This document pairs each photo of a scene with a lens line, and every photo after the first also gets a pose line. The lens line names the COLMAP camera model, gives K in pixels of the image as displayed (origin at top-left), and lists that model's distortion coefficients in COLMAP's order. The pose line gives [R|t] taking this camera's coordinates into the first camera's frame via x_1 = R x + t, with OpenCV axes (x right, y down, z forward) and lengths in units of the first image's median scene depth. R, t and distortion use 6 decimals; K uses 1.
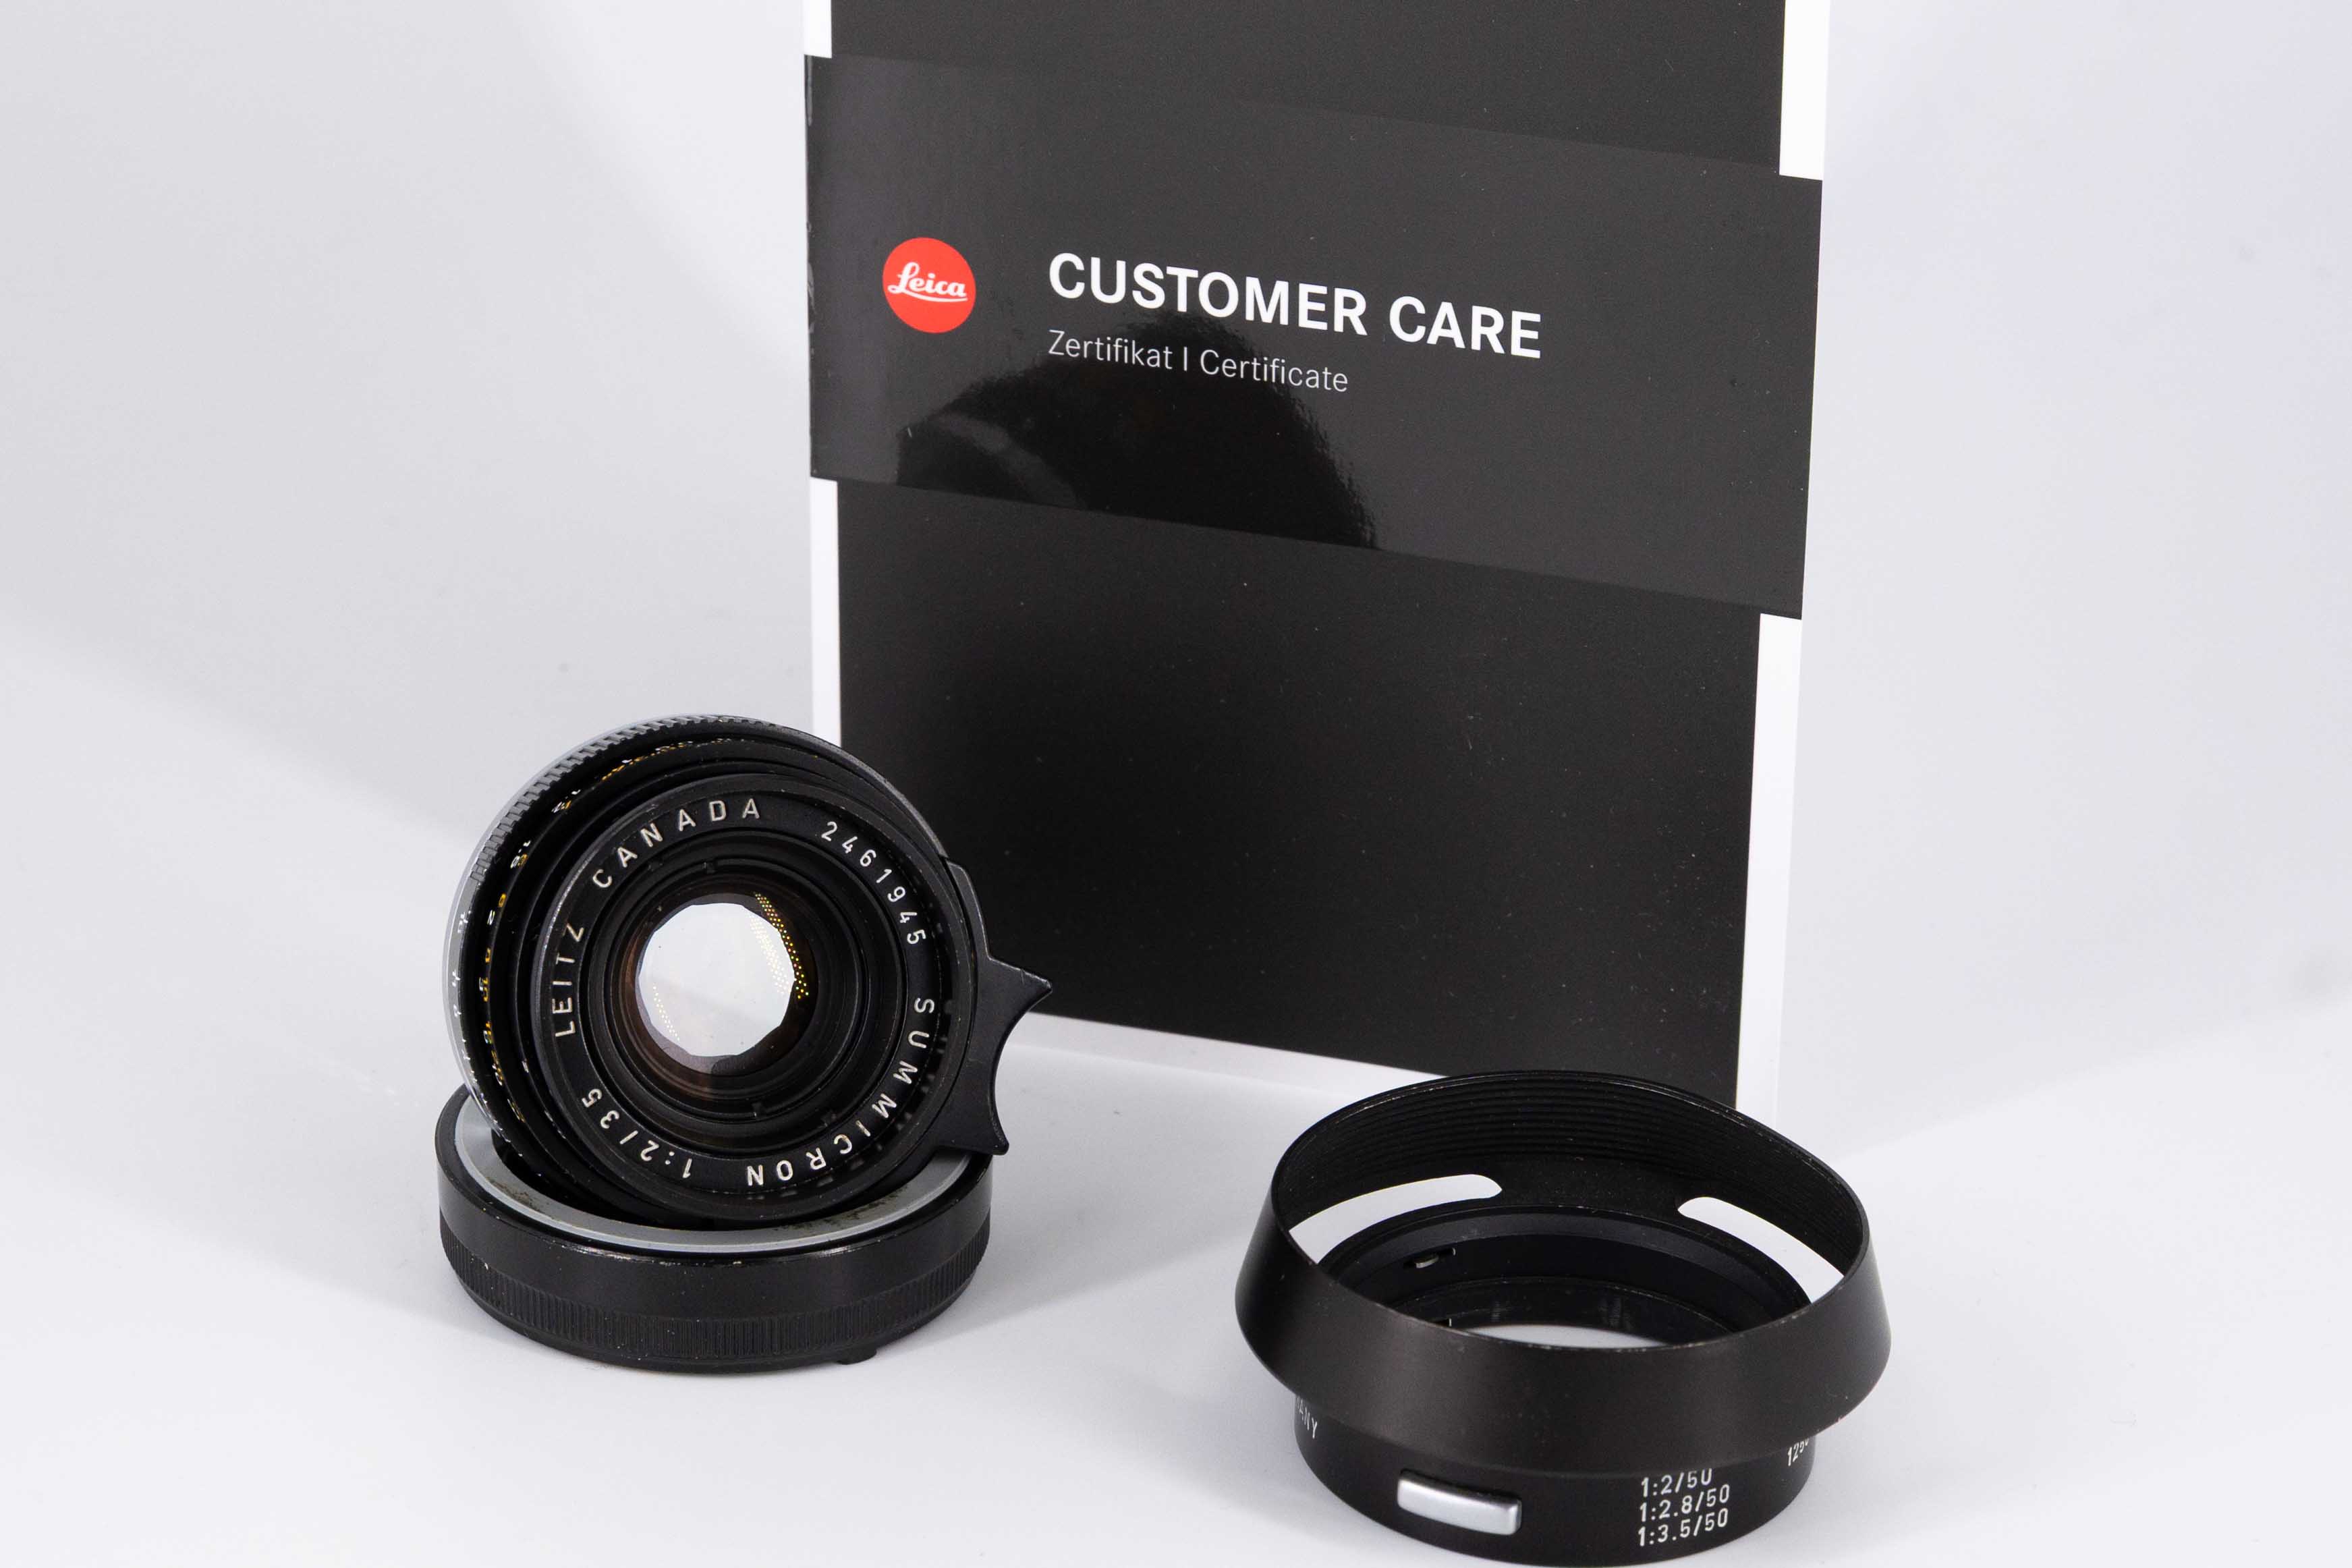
lens RADIAL K [[6040.0, 0, 1181.0], [0, 6040.0, 799.6], [0, 0, 1]] dist [0.353163, 0.000000]
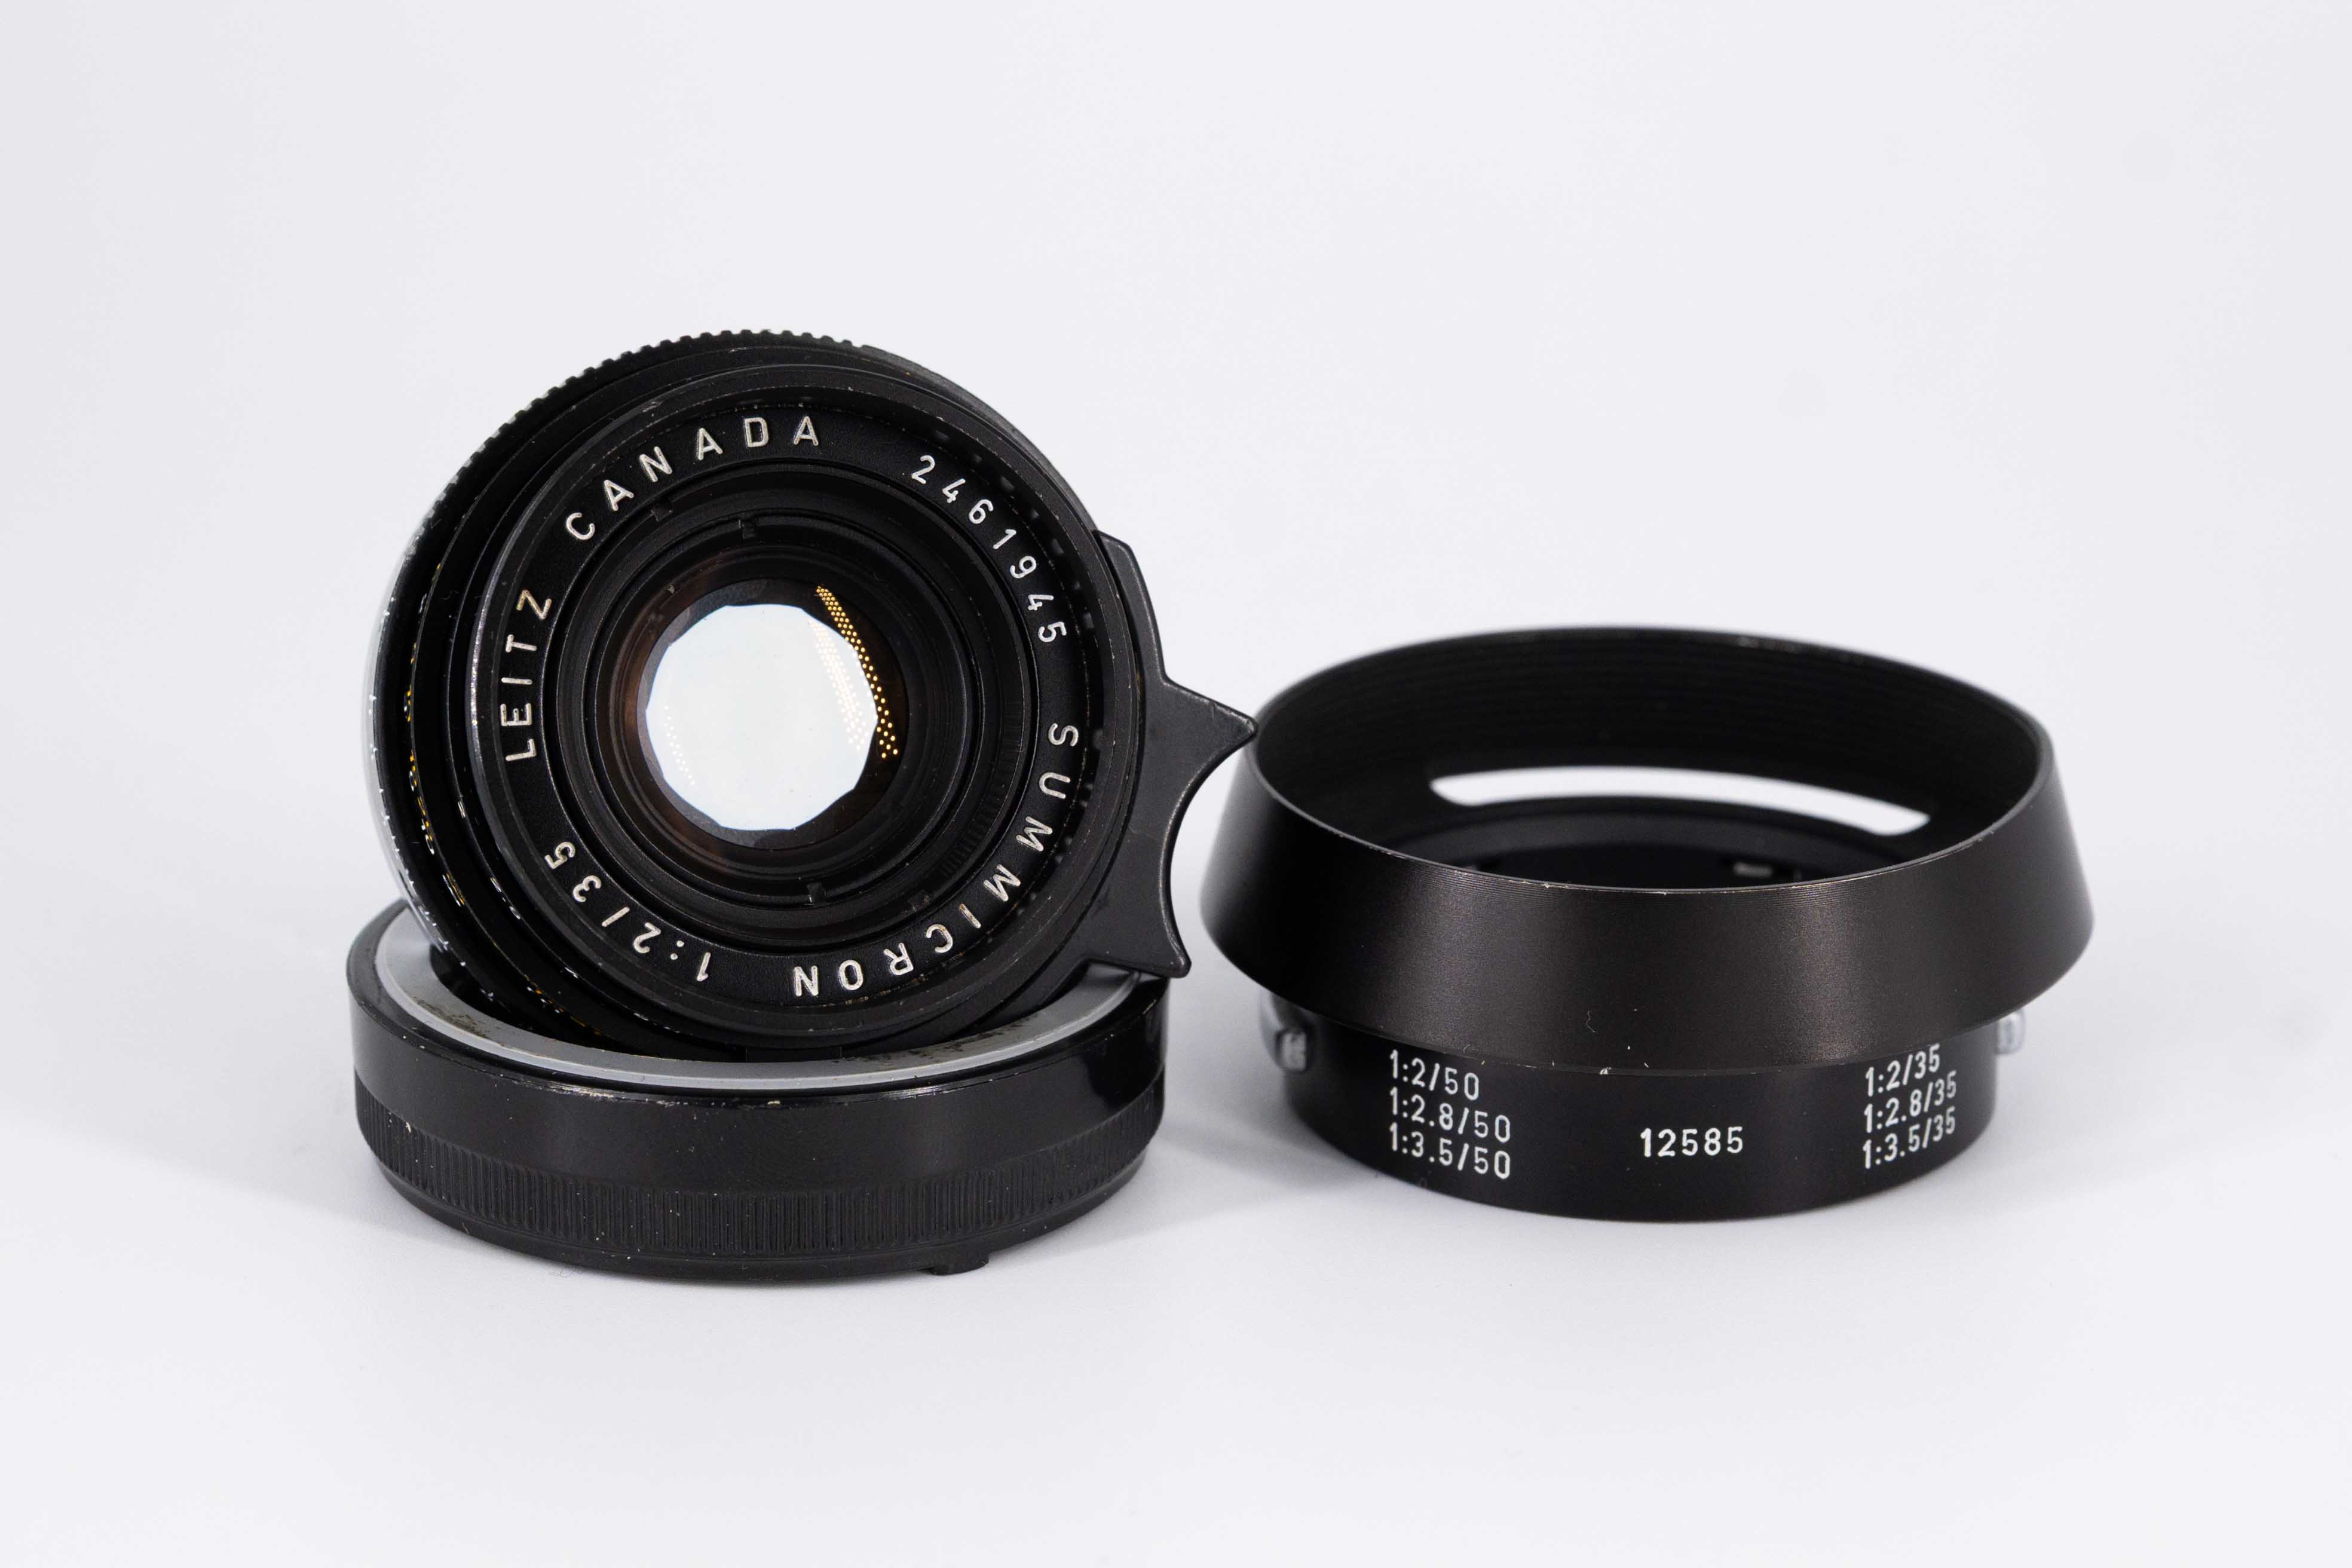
lens RADIAL K [[6040.0, 0, 1173.7], [0, 6040.0, 764.4], [0, 0, 1]] dist [0.353163, 0.000000]
pose [[0.999213, 0.006853, -0.039061, -0.004282], [-0.009566, 0.997523, -0.069691, 0.083827], [0.038486, 0.070010, 0.996804, 0.337624]]
